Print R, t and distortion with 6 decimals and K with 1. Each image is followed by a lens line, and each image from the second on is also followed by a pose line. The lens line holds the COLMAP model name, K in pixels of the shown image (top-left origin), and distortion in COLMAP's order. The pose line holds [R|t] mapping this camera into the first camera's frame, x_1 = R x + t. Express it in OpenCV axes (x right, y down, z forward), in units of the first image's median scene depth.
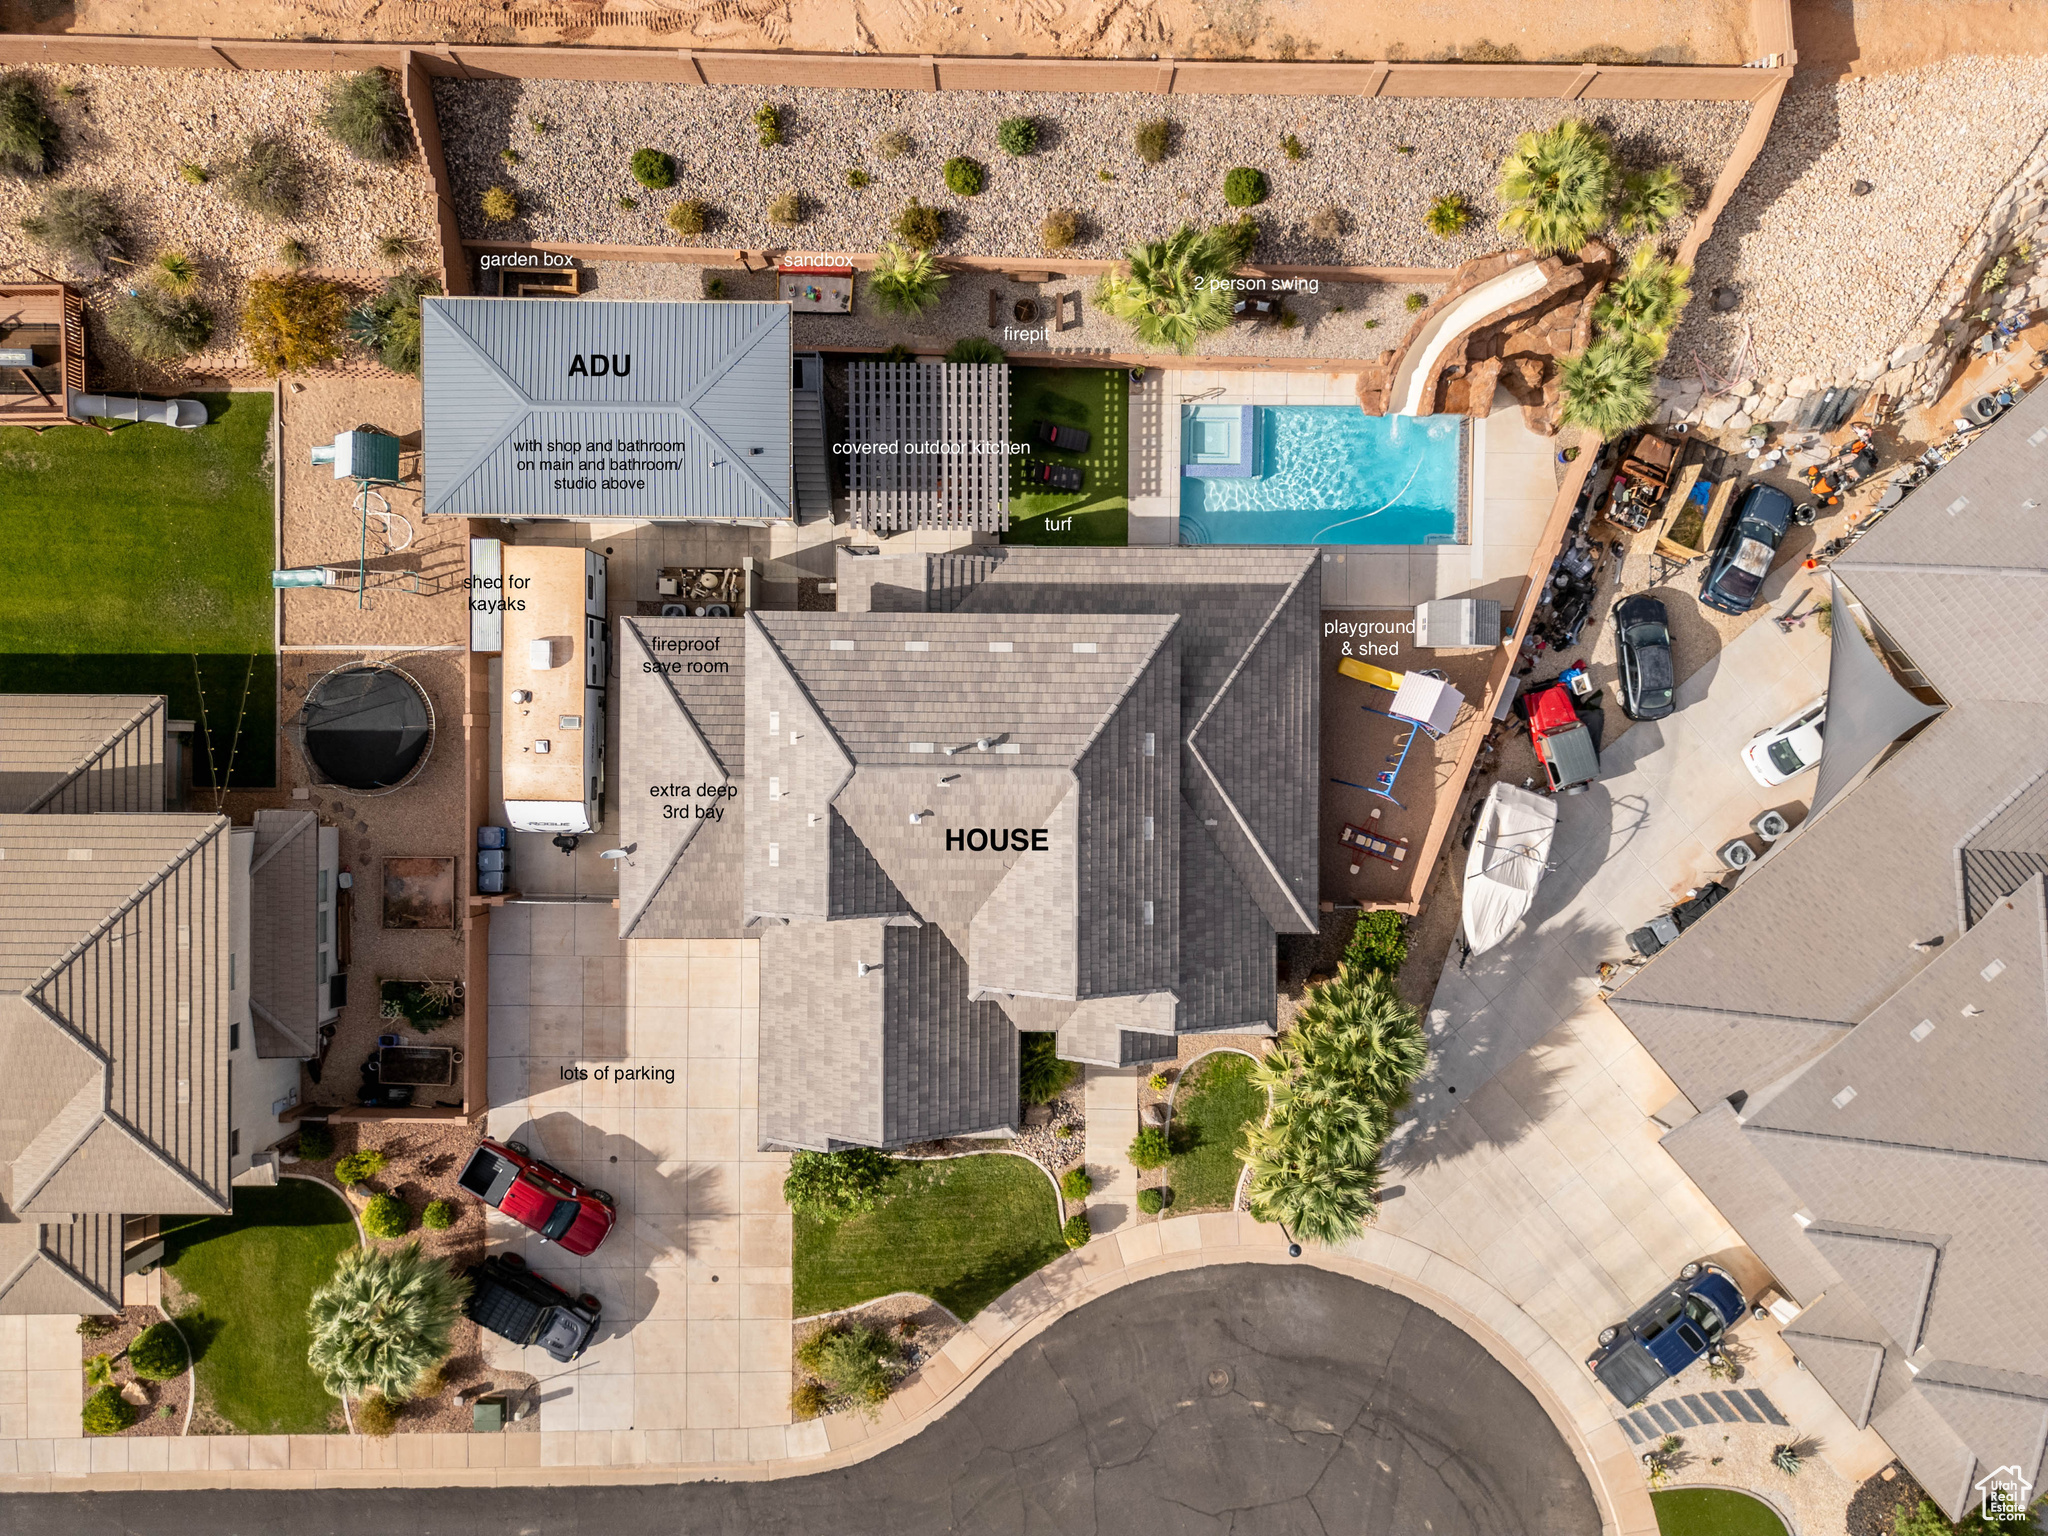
lens RADIAL K [[1442.9, 0, 1026.2], [0, 1442.9, 766.5], [0, 0, 1]] dist [0.065373, -0.062991]
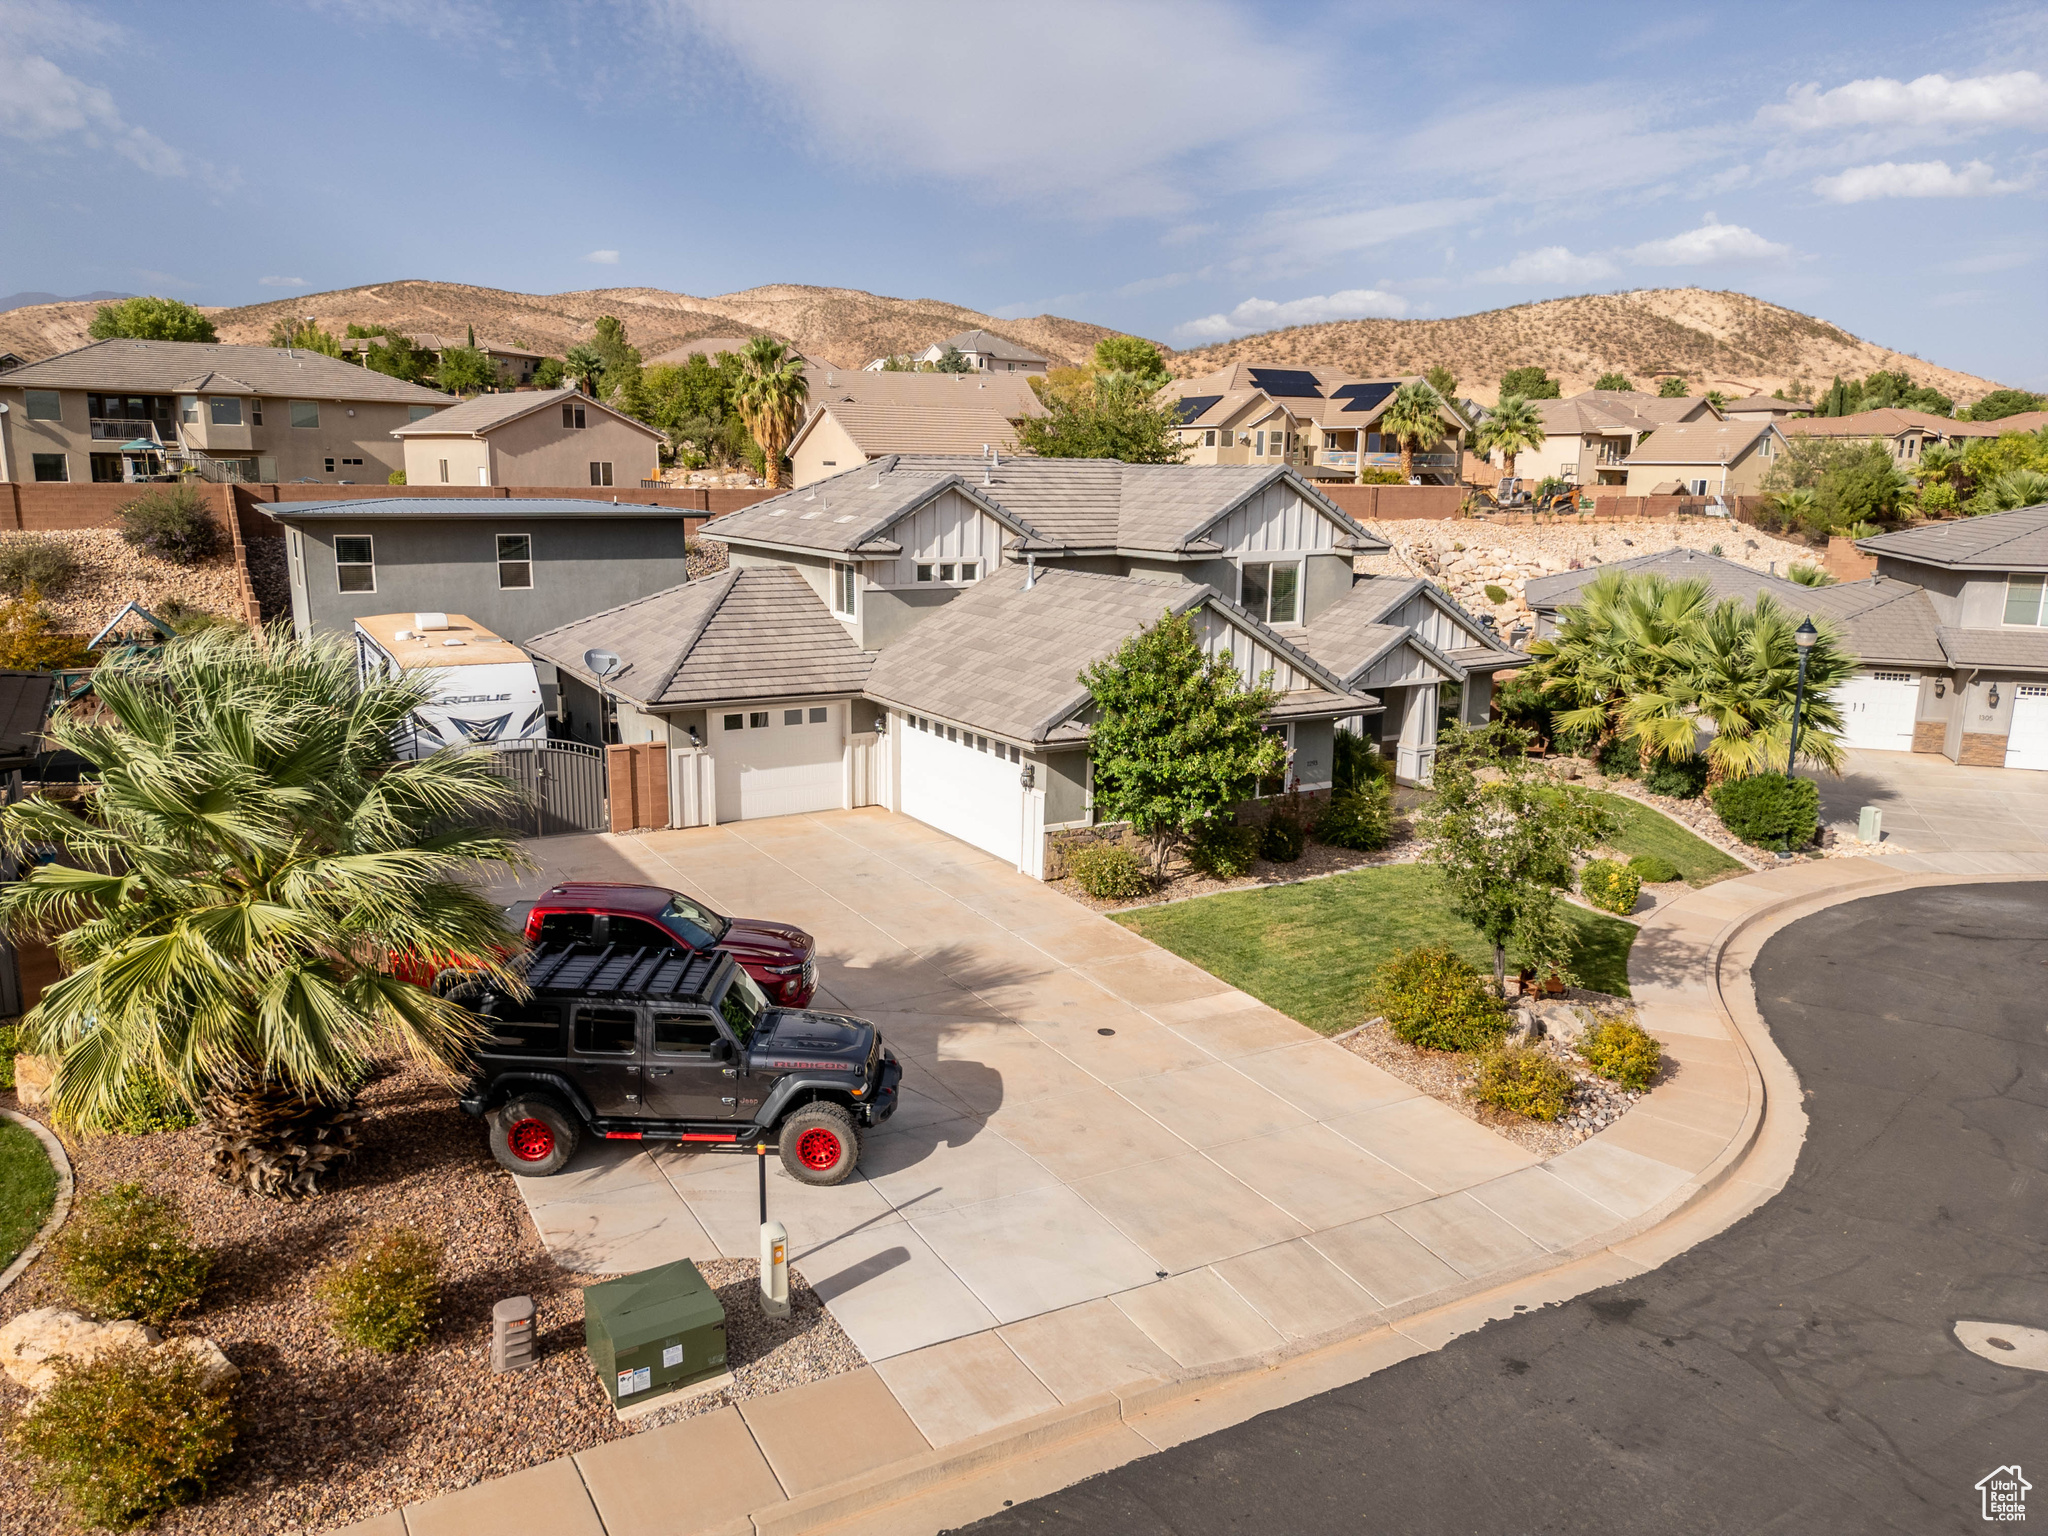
lens RADIAL K [[1442.9, 0, 1026.2], [0, 1442.9, 766.5], [0, 0, 1]] dist [0.065373, -0.062991]
pose [[0.854737, -0.097612, 0.509801, -0.431251], [0.519038, 0.170164, -0.837642, 0.667105], [-0.004986, 0.980569, 0.196110, 0.868640]]
